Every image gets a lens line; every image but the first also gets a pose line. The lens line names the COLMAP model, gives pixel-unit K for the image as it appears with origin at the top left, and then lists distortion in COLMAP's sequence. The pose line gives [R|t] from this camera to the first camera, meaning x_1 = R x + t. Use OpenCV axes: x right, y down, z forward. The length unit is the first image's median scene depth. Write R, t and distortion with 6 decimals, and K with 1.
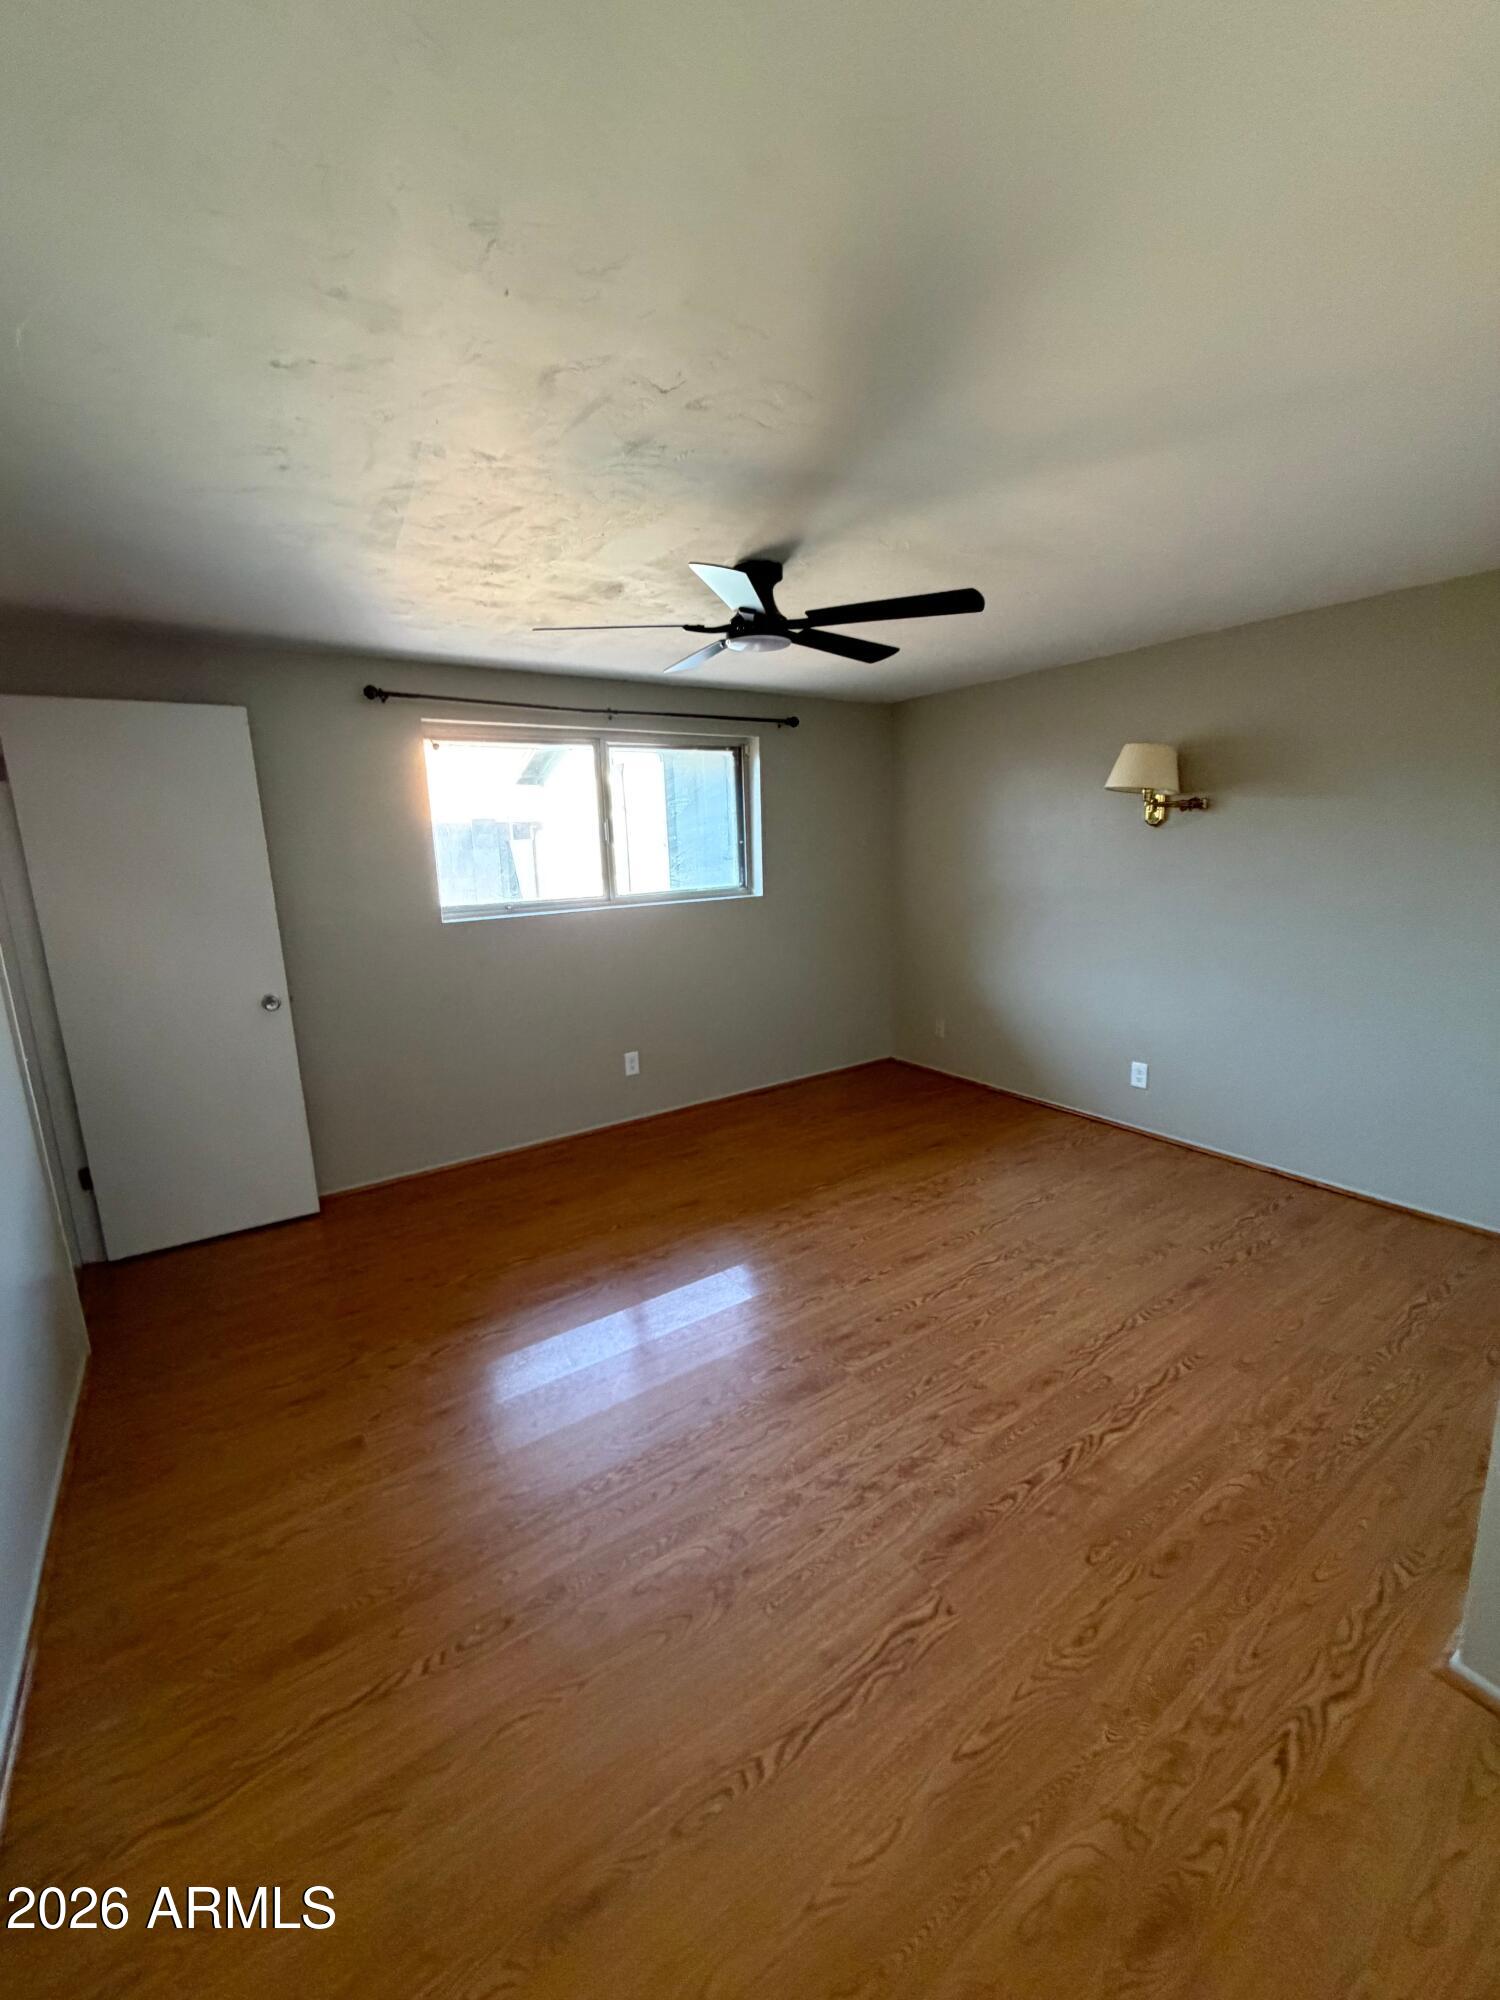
lens RADIAL K [[800.6, 0, 739.9], [0, 800.6, 992.4], [0, 0, 1]] dist [-0.000237, -0.000281]
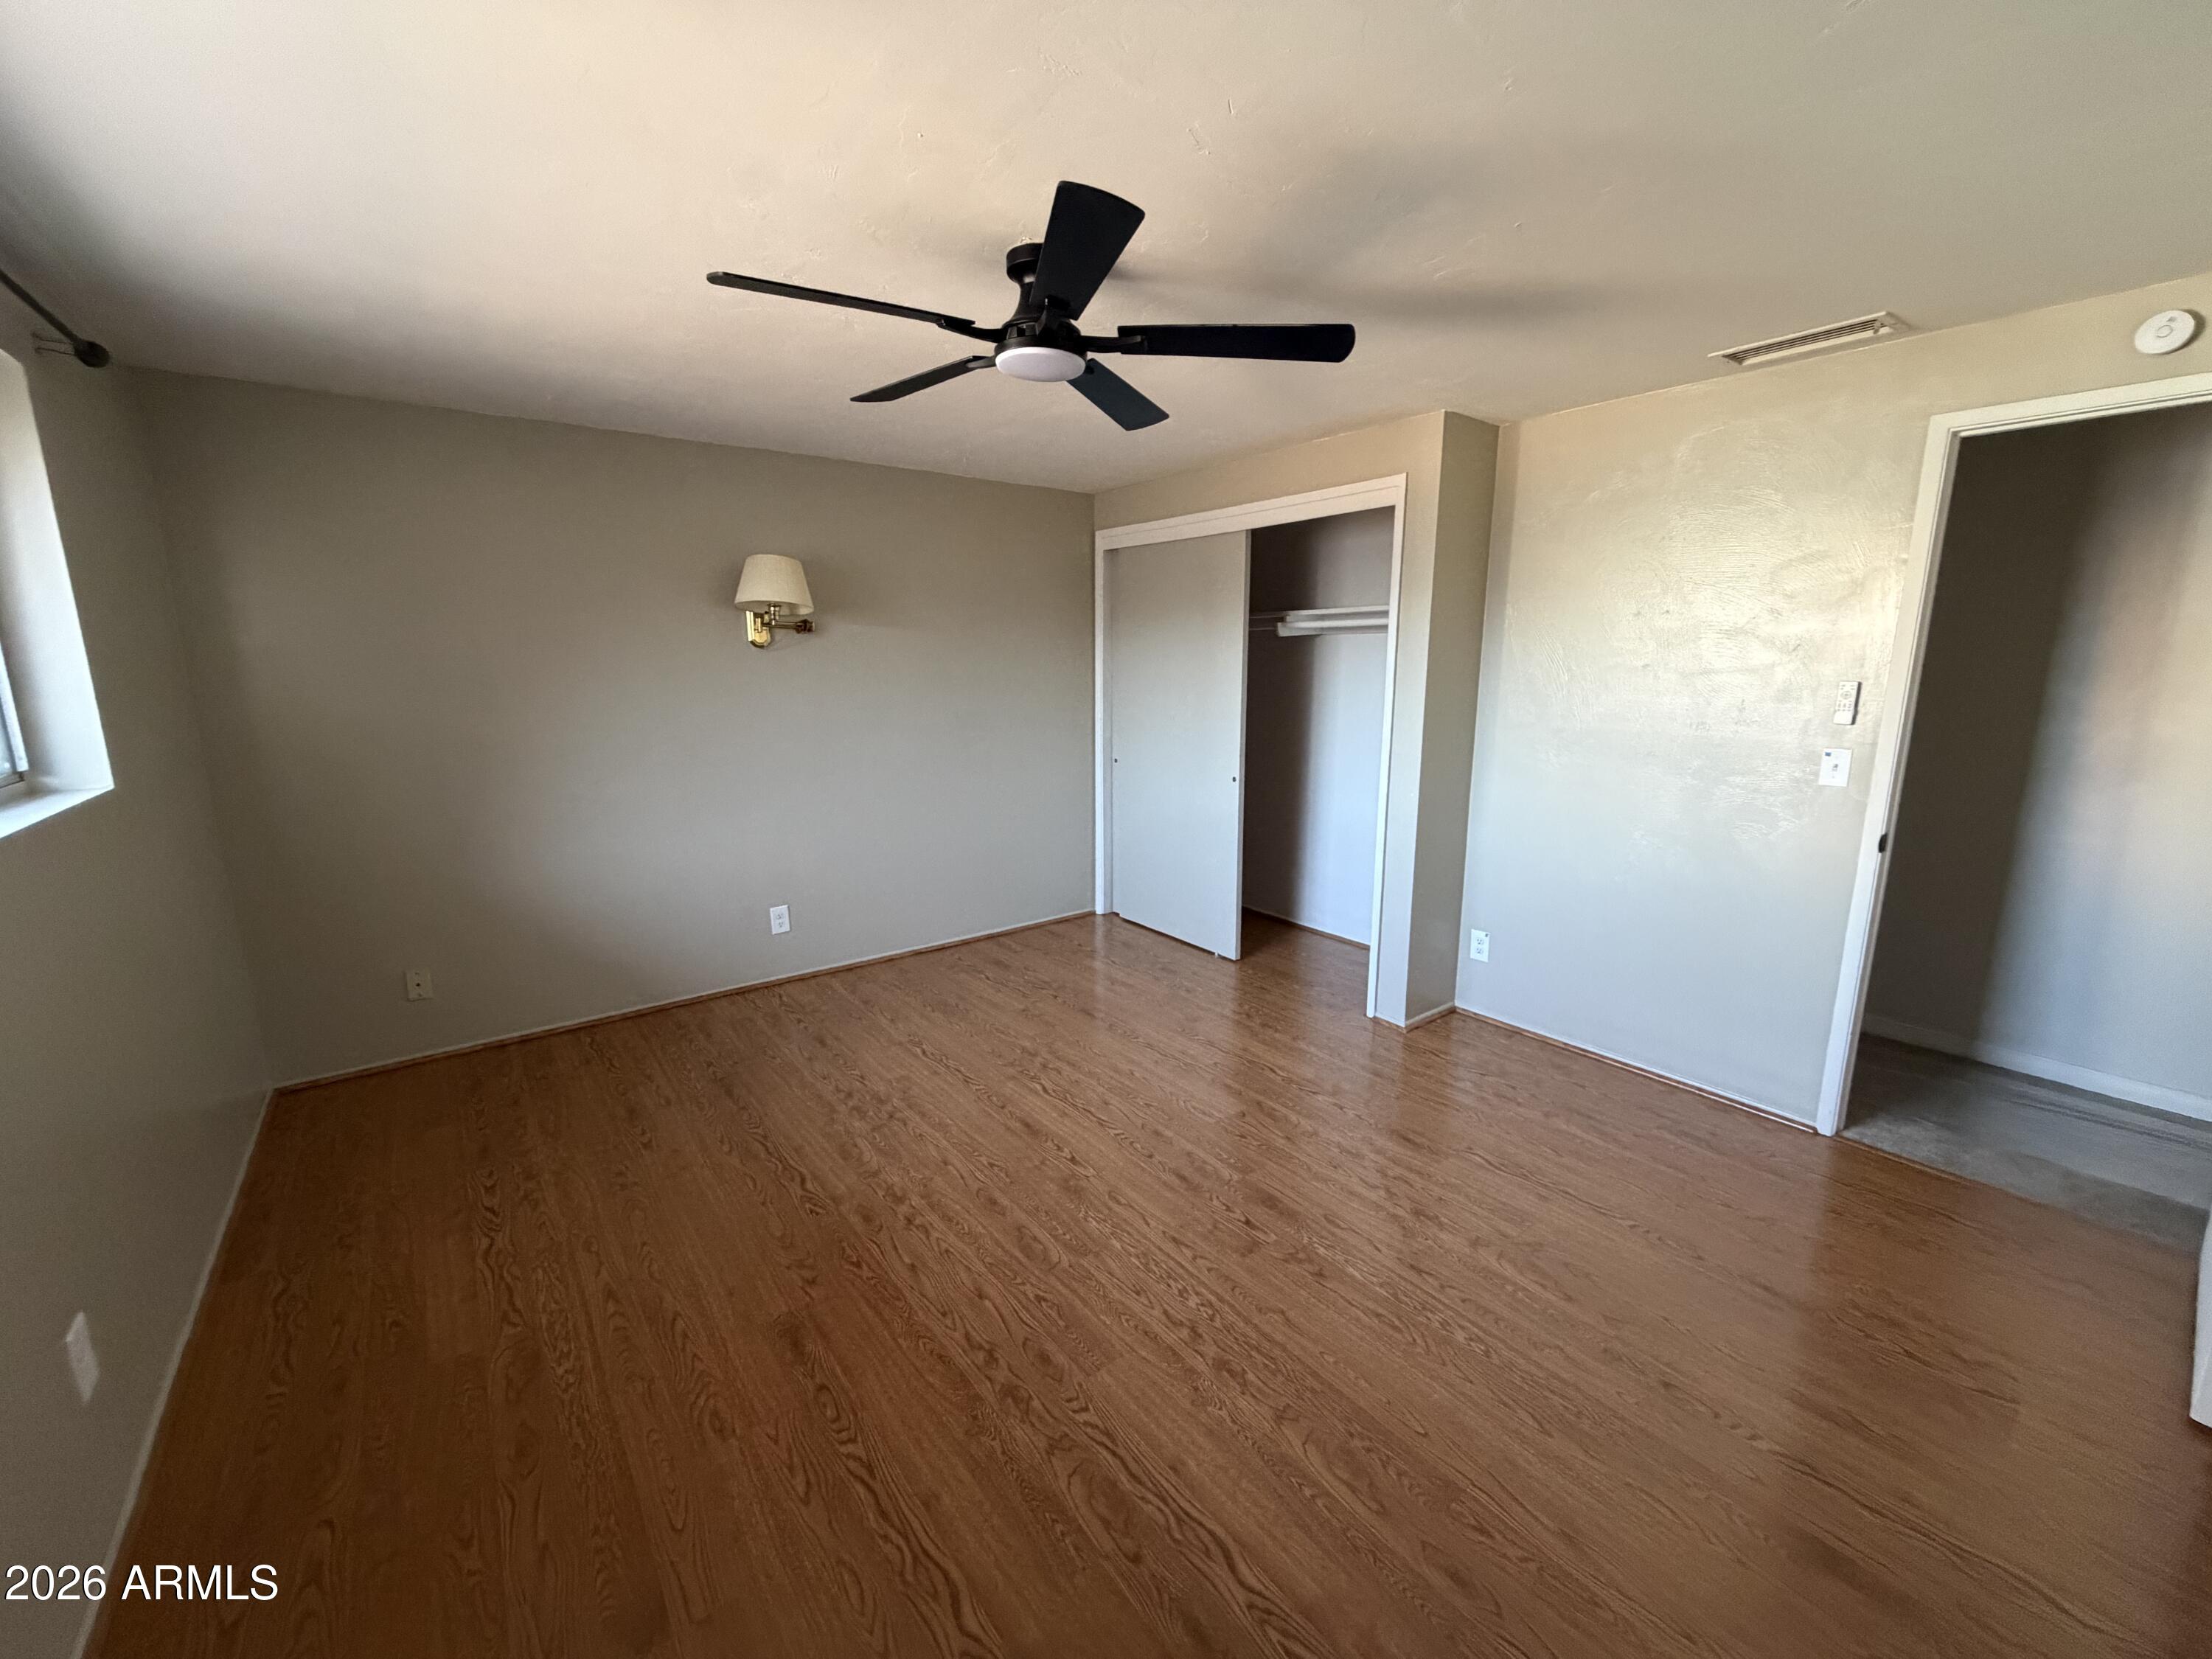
lens RADIAL K [[885.5, 0, 1097.7], [0, 885.5, 834.7], [0, 0, 1]] dist [-0.000237, -0.000281]
pose [[-0.061176, -0.166415, 0.984156, -0.569068], [0.193030, 0.965416, 0.175246, -0.111062], [-0.979284, 0.200692, -0.026937, 0.729044]]
